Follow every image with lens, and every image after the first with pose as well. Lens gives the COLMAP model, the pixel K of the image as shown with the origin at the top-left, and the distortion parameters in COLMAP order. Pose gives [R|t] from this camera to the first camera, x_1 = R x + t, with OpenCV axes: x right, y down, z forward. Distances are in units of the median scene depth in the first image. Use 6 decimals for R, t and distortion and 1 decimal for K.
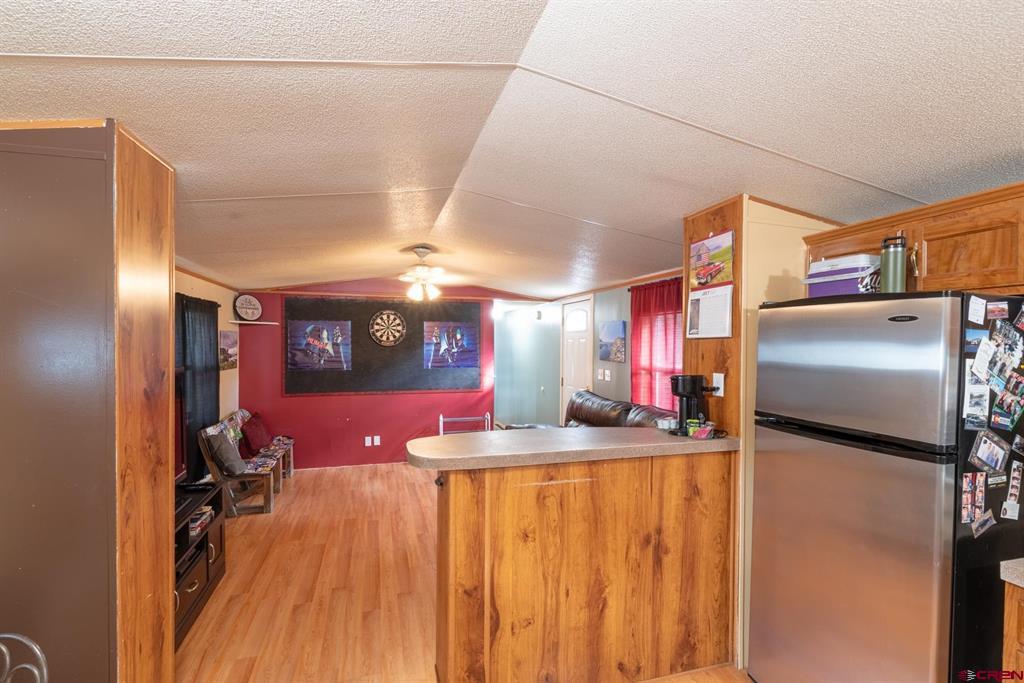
lens RADIAL K [[463.3, 0, 510.7], [0, 463.3, 346.9], [0, 0, 1]] dist [-0.004740, -0.000566]
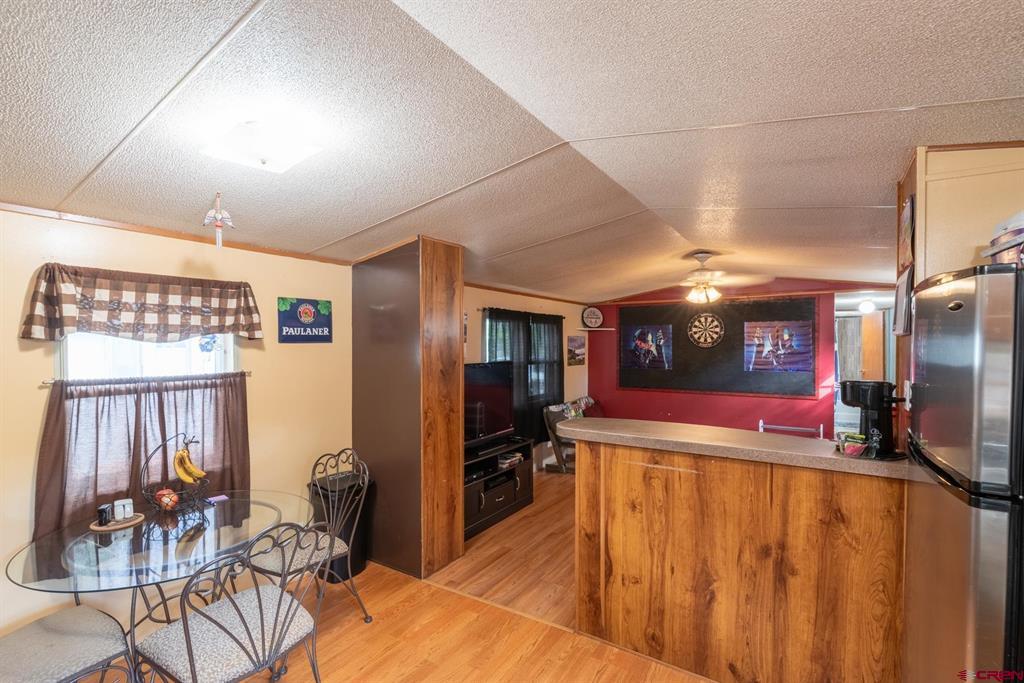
lens RADIAL K [[463.3, 0, 507.5], [0, 463.3, 347.2], [0, 0, 1]] dist [-0.004740, -0.000566]
pose [[0.644546, -0.002303, -0.764562, 0.671591], [-0.000926, 0.999992, -0.003792, 0.005280], [0.764565, 0.003152, 0.644539, -0.011581]]
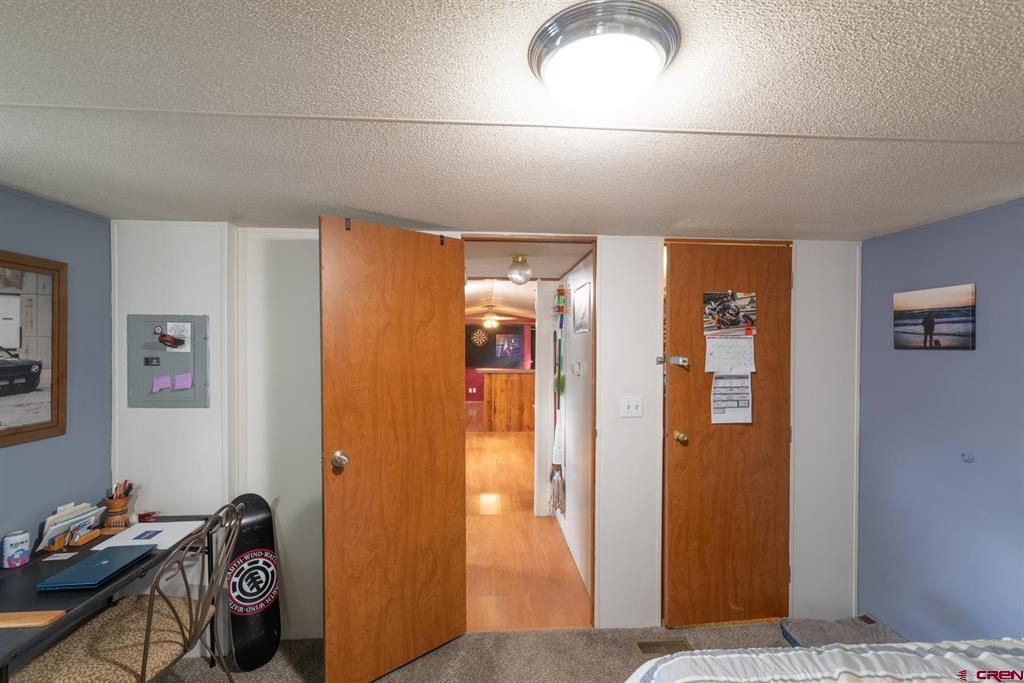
lens RADIAL K [[443.4, 0, 511.7], [0, 443.4, 345.5], [0, 0, 1]] dist [0.002602, 0.000410]
pose [[0.975507, -0.003495, -0.219941, 0.909218], [0.001458, 0.999955, -0.009425, 0.039112], [0.219964, 0.008874, 0.975468, -2.635451]]
